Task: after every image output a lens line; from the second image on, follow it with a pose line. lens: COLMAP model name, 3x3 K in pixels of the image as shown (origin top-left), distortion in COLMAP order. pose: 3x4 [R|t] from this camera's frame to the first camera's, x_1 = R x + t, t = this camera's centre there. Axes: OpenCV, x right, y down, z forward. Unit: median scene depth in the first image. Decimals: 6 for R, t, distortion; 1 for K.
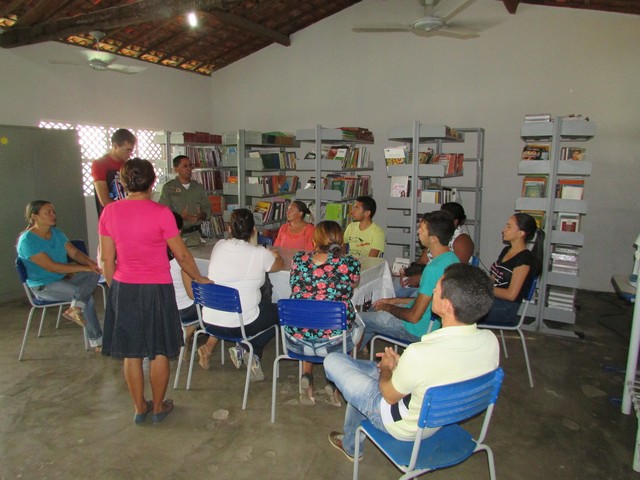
lens RADIAL K [[452.9, 0, 319.7], [0, 452.9, 237.0], [0, 0, 1]] dist [-0.025144, 0.000981]
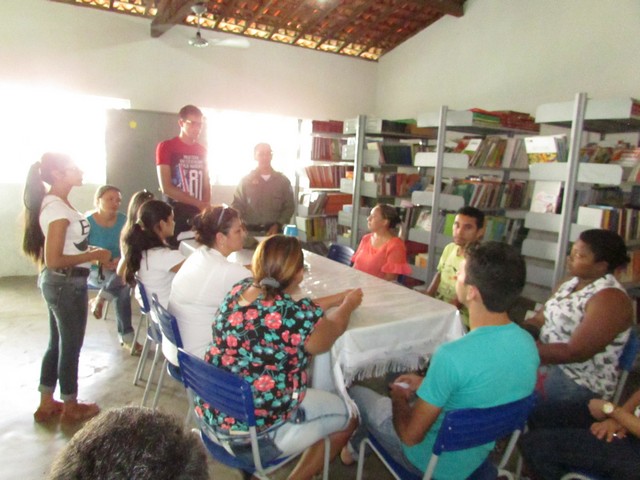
lens RADIAL K [[452.9, 0, 319.7], [0, 452.9, 237.0], [0, 0, 1]] dist [-0.025144, 0.000981]
pose [[0.875940, 0.117625, -0.467861, 0.190686], [-0.120291, 0.992441, 0.024297, -0.030051], [0.467183, 0.034997, 0.883468, 0.268221]]
